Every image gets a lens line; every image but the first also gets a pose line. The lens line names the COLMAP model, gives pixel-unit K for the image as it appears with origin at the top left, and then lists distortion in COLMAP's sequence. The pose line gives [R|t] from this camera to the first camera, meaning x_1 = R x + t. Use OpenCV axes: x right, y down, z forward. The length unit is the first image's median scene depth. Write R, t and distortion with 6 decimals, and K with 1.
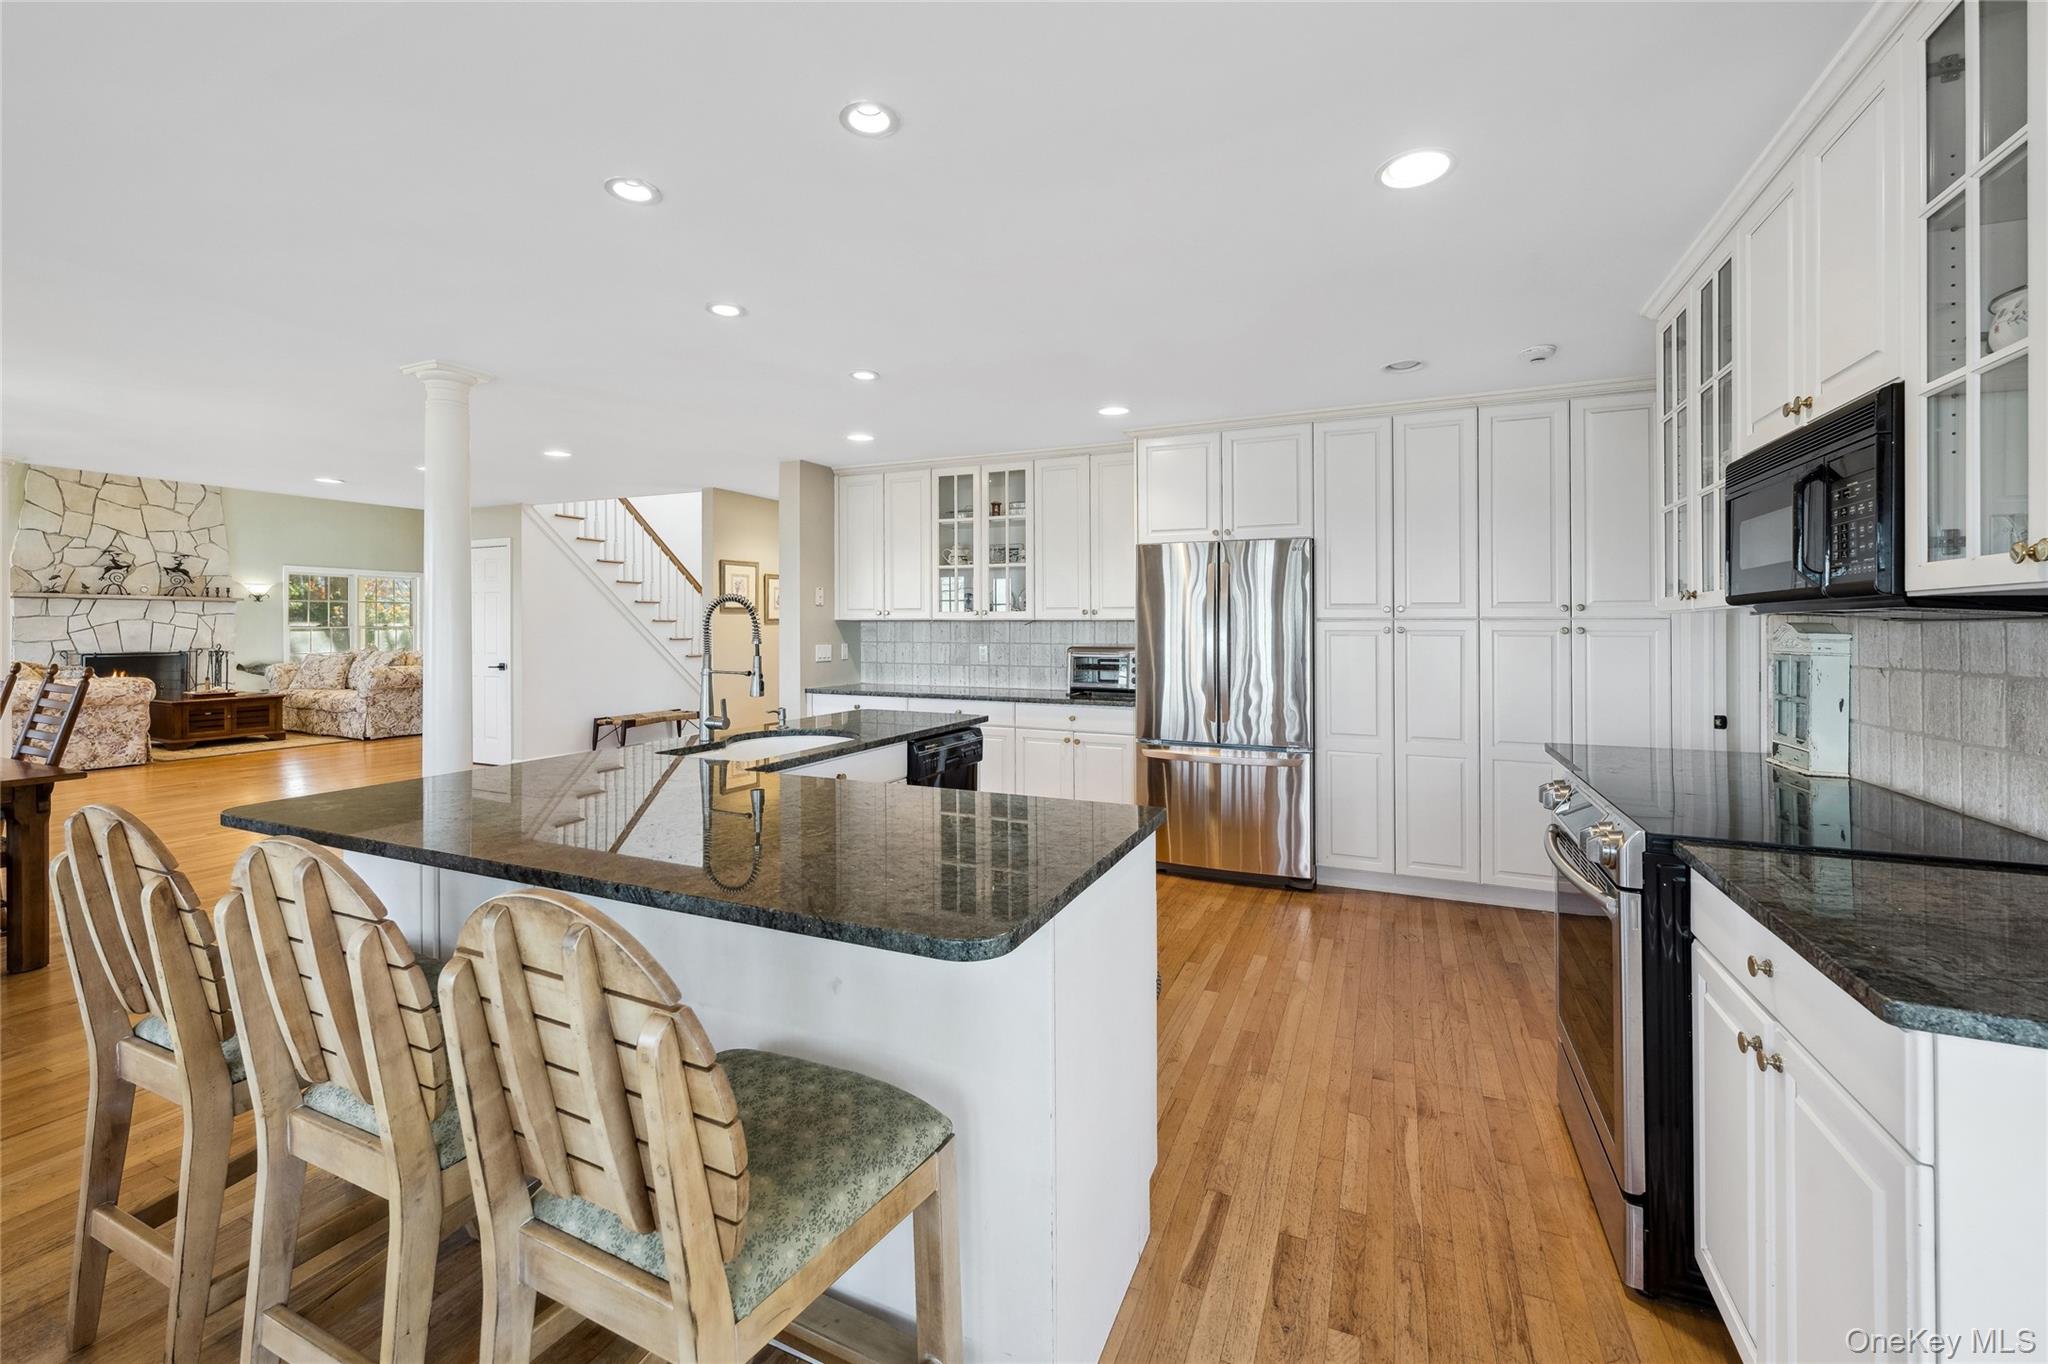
lens RADIAL K [[819.7, 0, 975.9], [0, 819.7, 637.0], [0, 0, 1]] dist [0.003147, 0.000808]
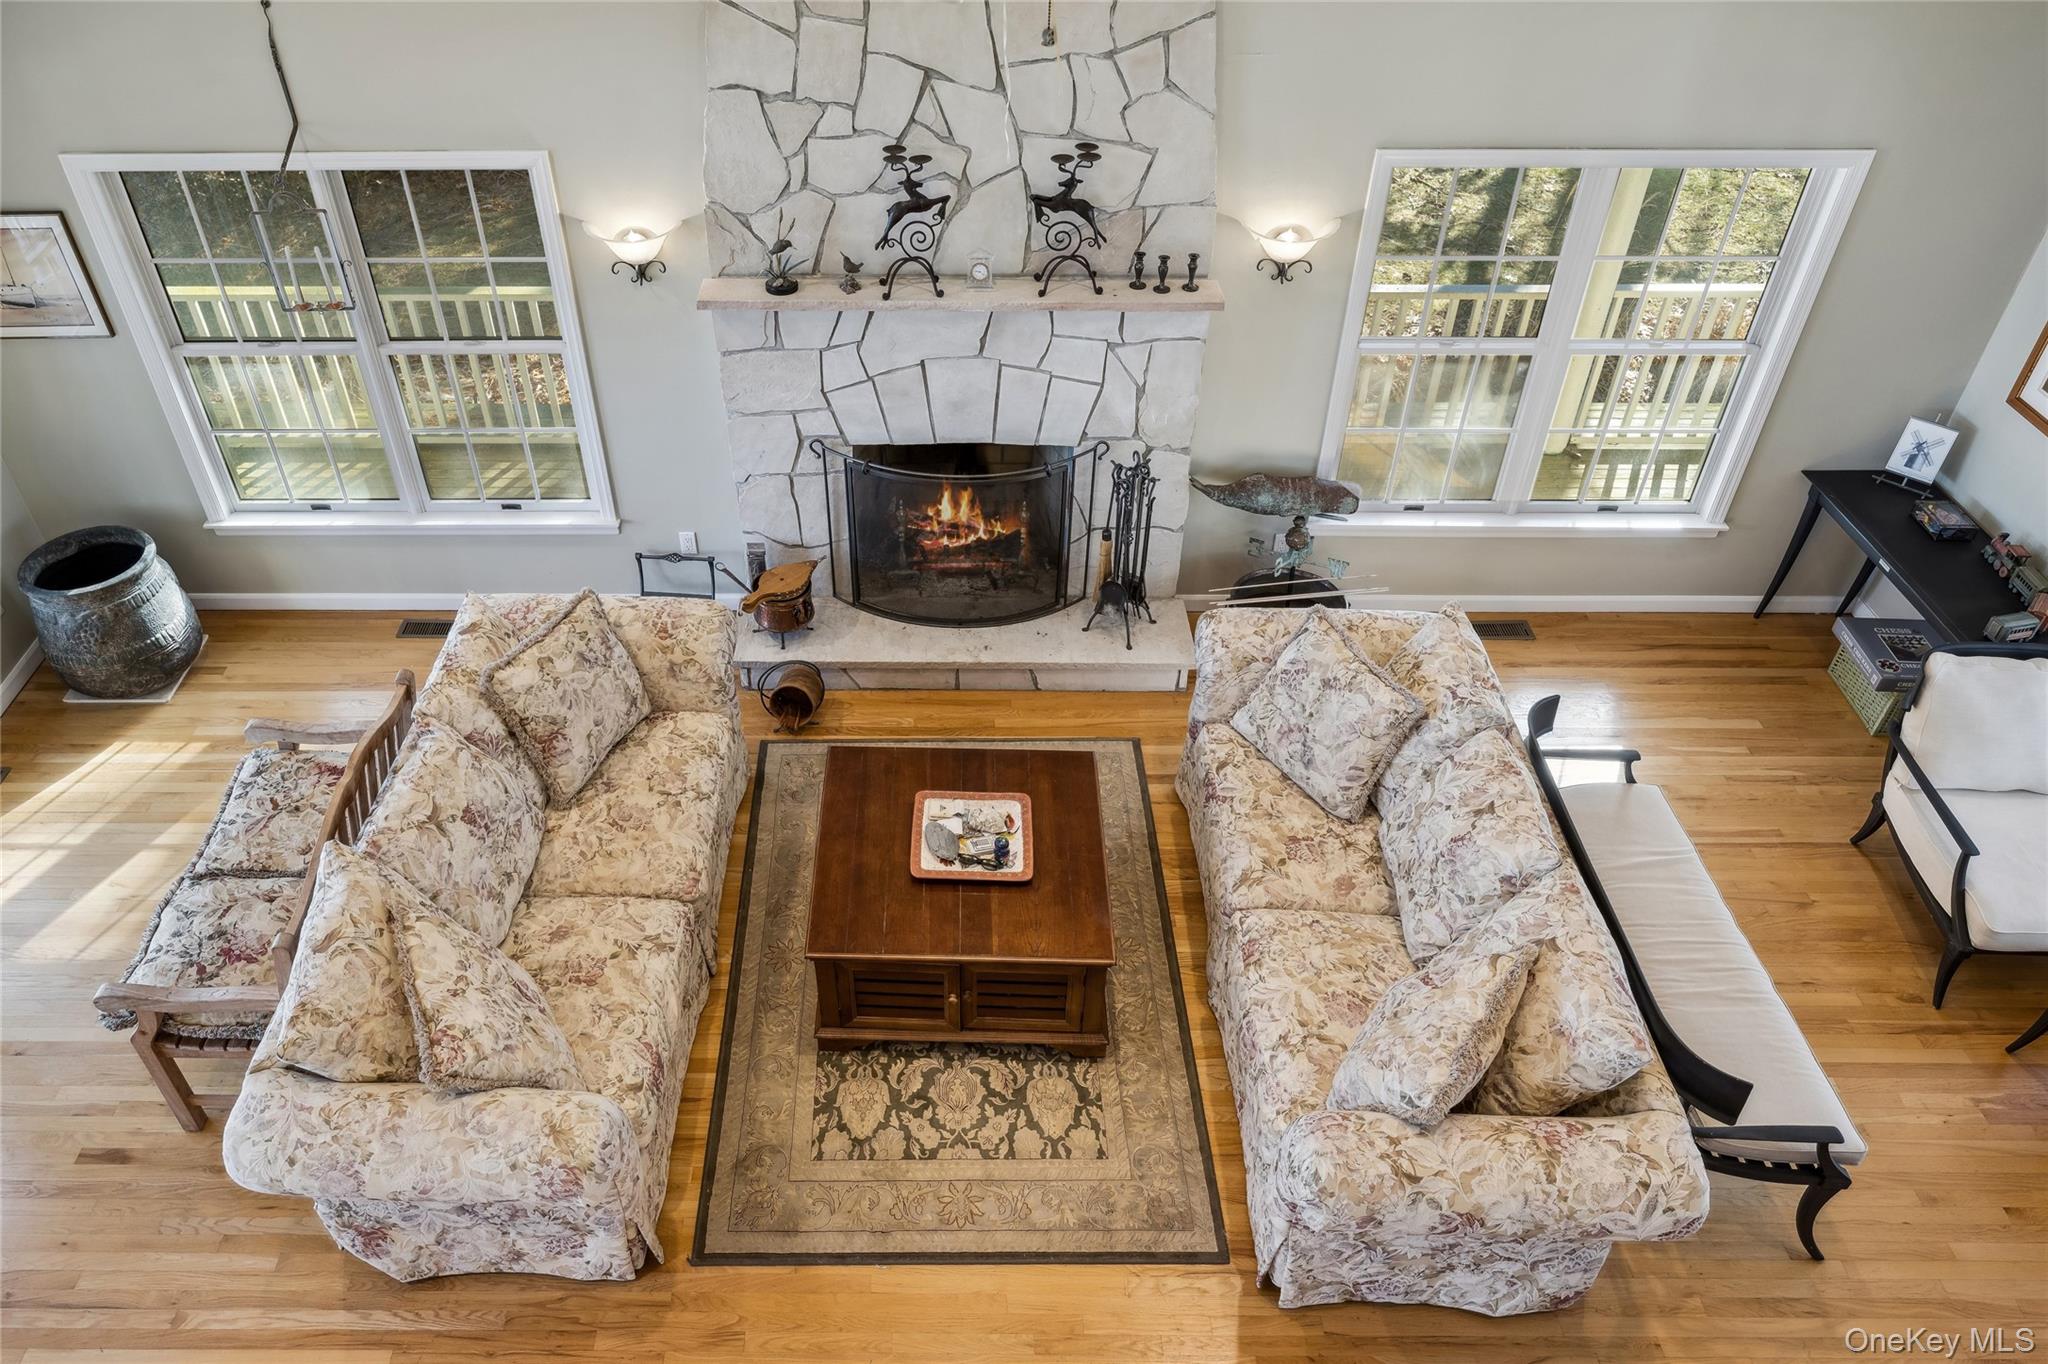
lens RADIAL K [[1372.5, 0, 1006.2], [0, 1372.5, 676.1], [0, 0, 1]] dist [-0.000277, 0.003016]
pose [[0.460223, 0.575599, -0.675929, -1.131883], [-0.019232, 0.767635, 0.640598, -0.552177], [0.887595, -0.281819, 0.364353, 1.555908]]
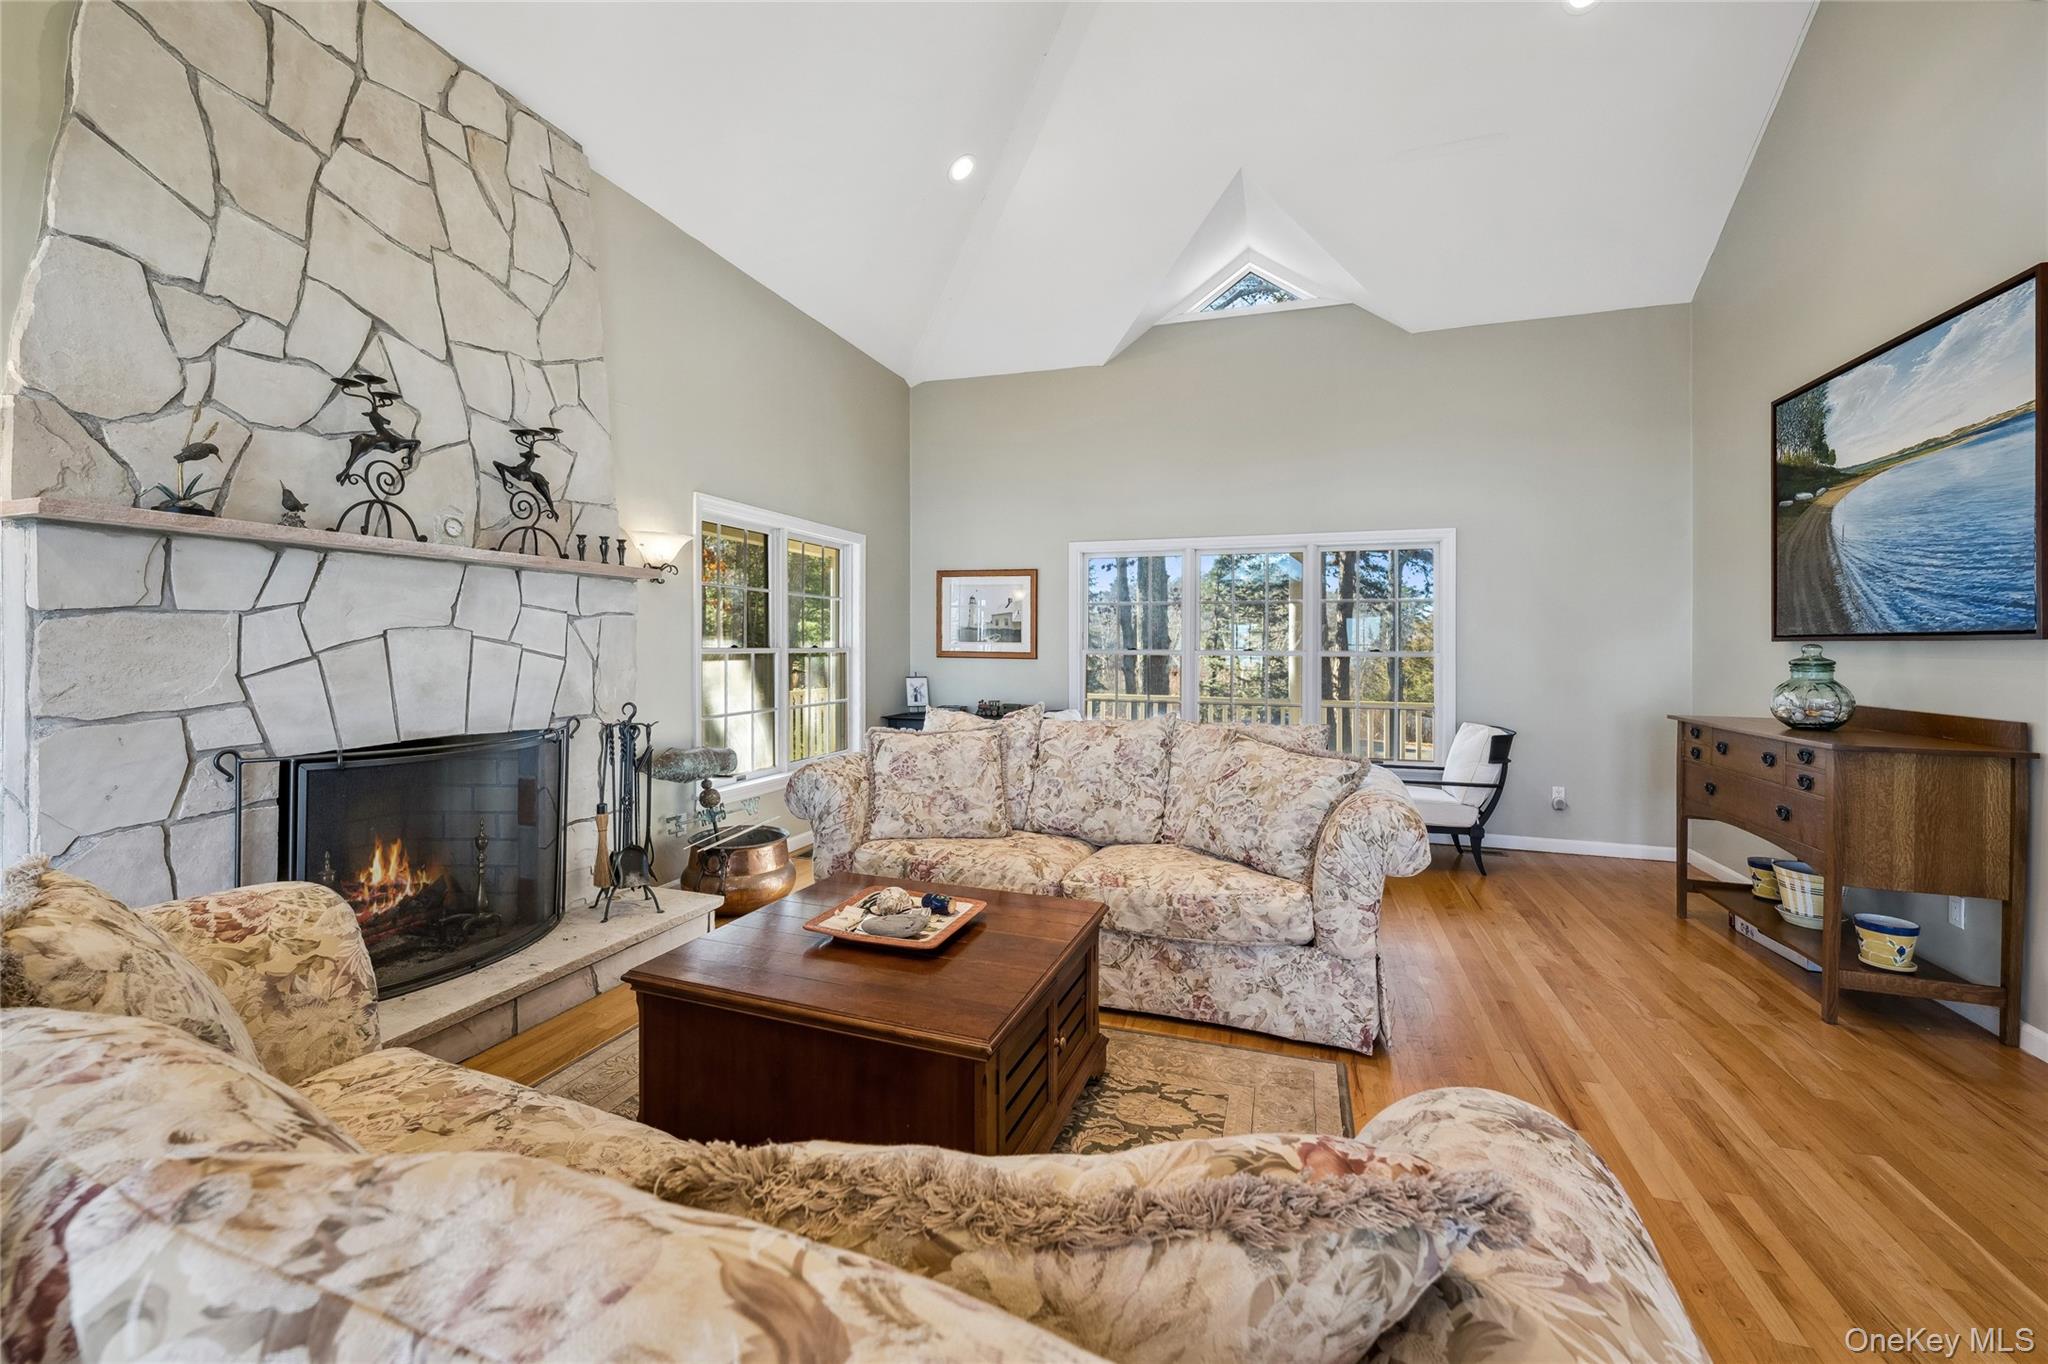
lens RADIAL K [[819.7, 0, 981.5], [0, 819.7, 659.4], [0, 0, 1]] dist [0.003147, 0.000808]
pose [[0.995101, 0.000819, 0.098863, -1.706286], [-0.001097, 0.999996, 0.002760, -0.022237], [-0.098860, -0.002855, 0.995097, 1.375339]]
